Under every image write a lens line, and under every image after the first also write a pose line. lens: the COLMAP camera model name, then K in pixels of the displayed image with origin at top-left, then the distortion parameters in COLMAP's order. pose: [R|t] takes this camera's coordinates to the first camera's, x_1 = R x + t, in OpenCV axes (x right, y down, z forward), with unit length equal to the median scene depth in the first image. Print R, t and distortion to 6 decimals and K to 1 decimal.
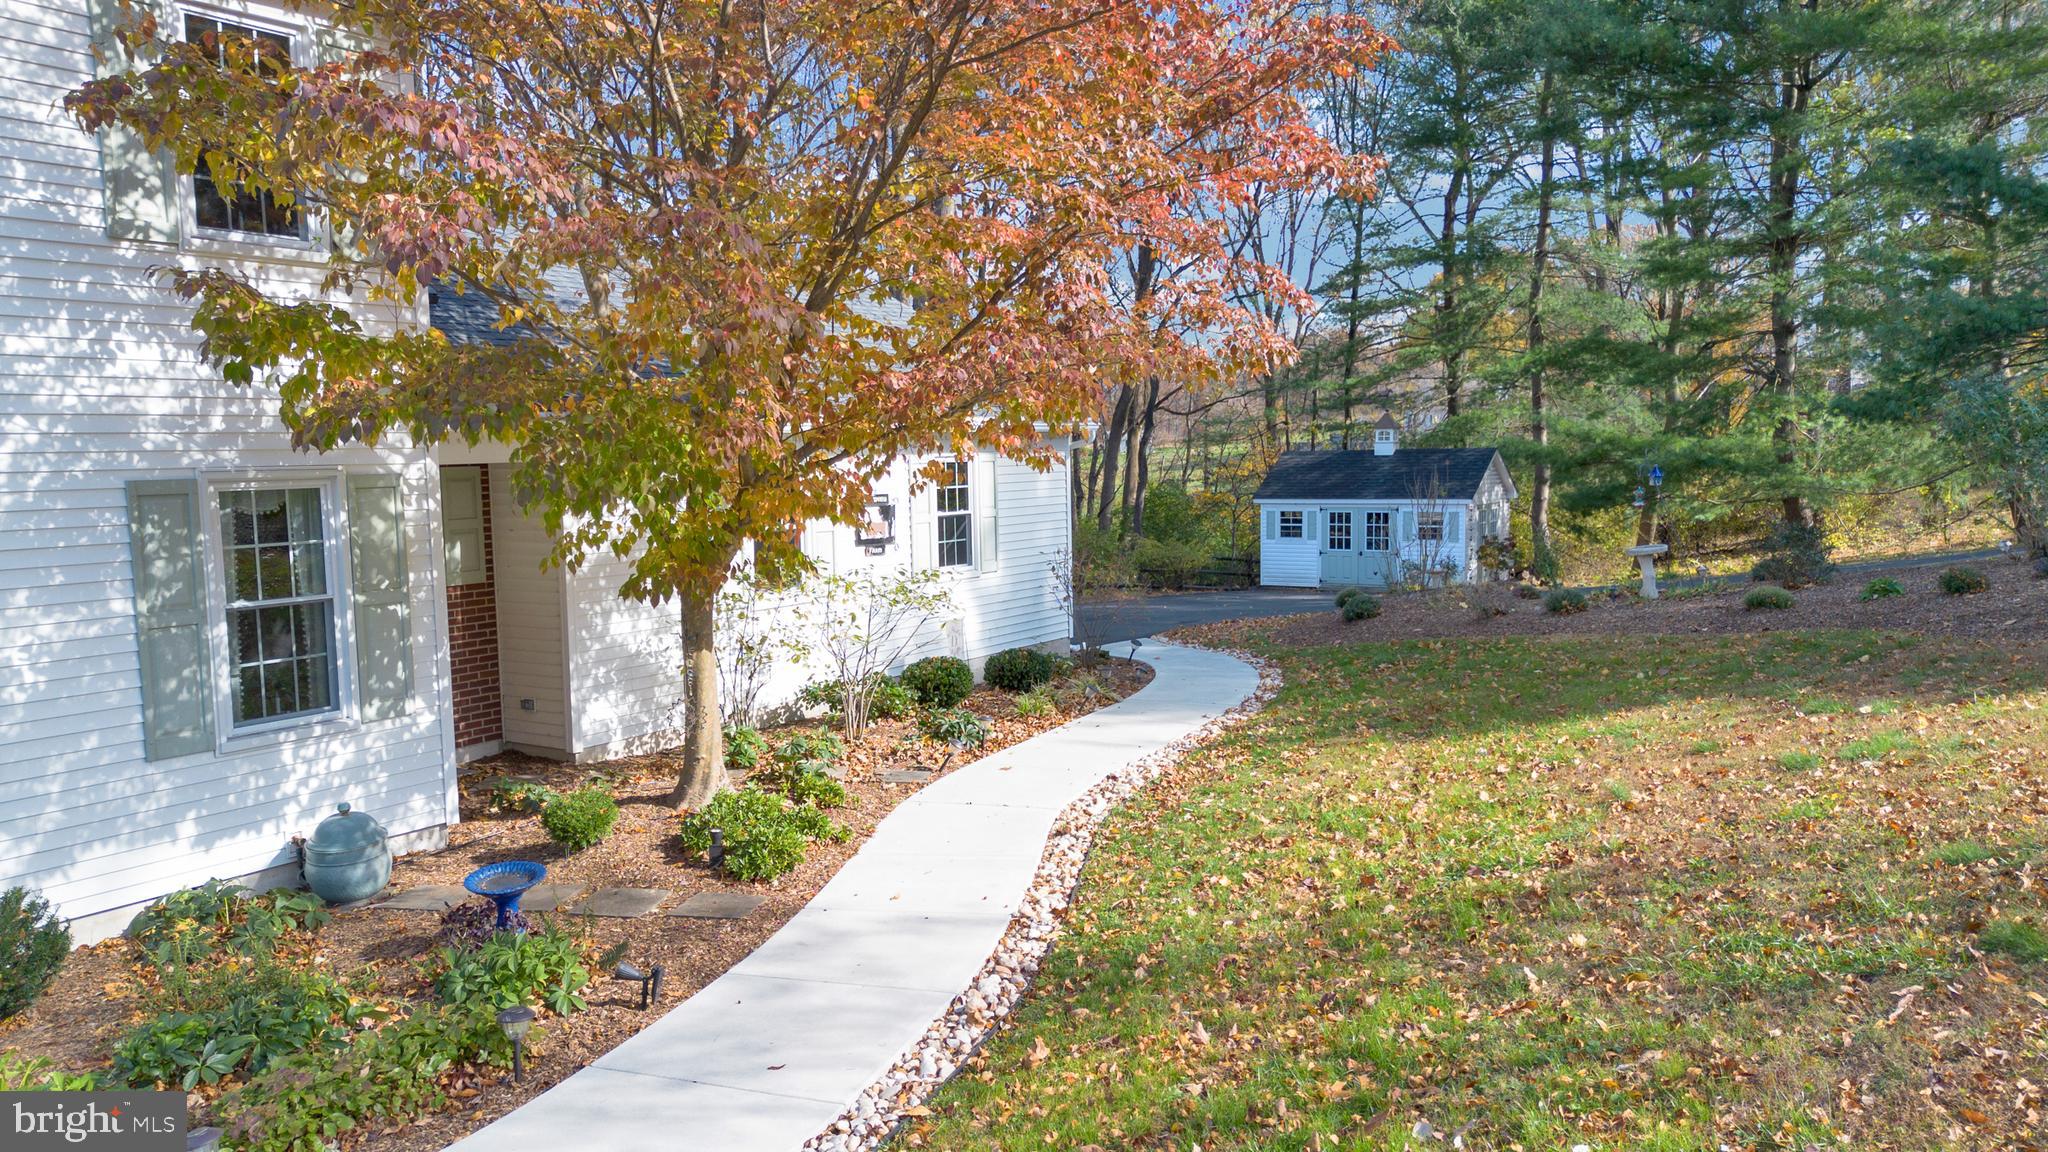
lens RADIAL K [[1412.8, 0, 1017.6], [0, 1412.8, 577.3], [0, 0, 1]] dist [0.029288, -0.027031]
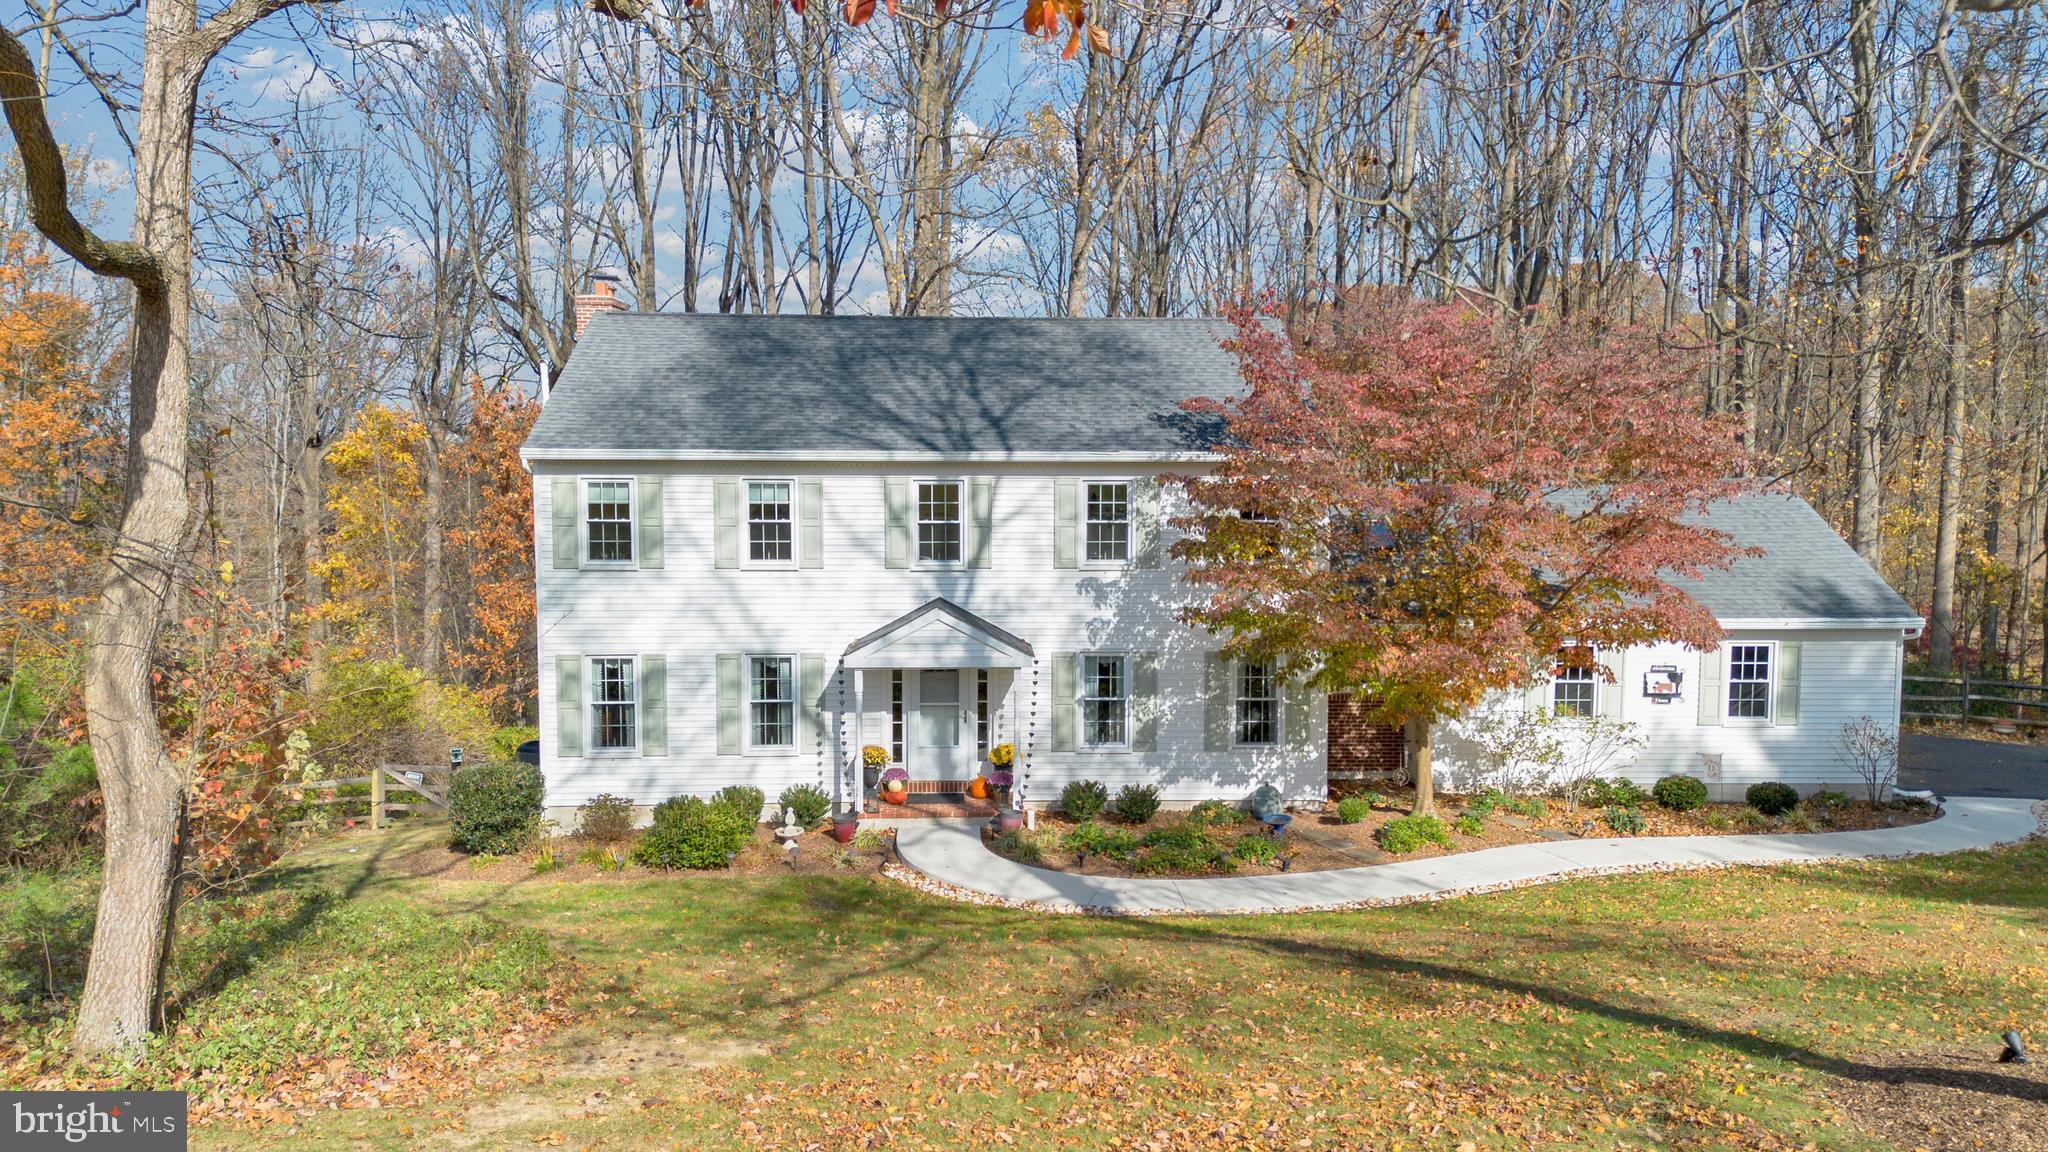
lens RADIAL K [[1412.8, 0, 1024.0], [0, 1412.8, 576.4], [0, 0, 1]] dist [0.029288, -0.027031]
pose [[0.586500, 0.090887, -0.804834, 1.239705], [-0.091191, 0.994776, 0.045883, -0.275269], [0.804799, 0.046483, 0.591724, -0.844872]]
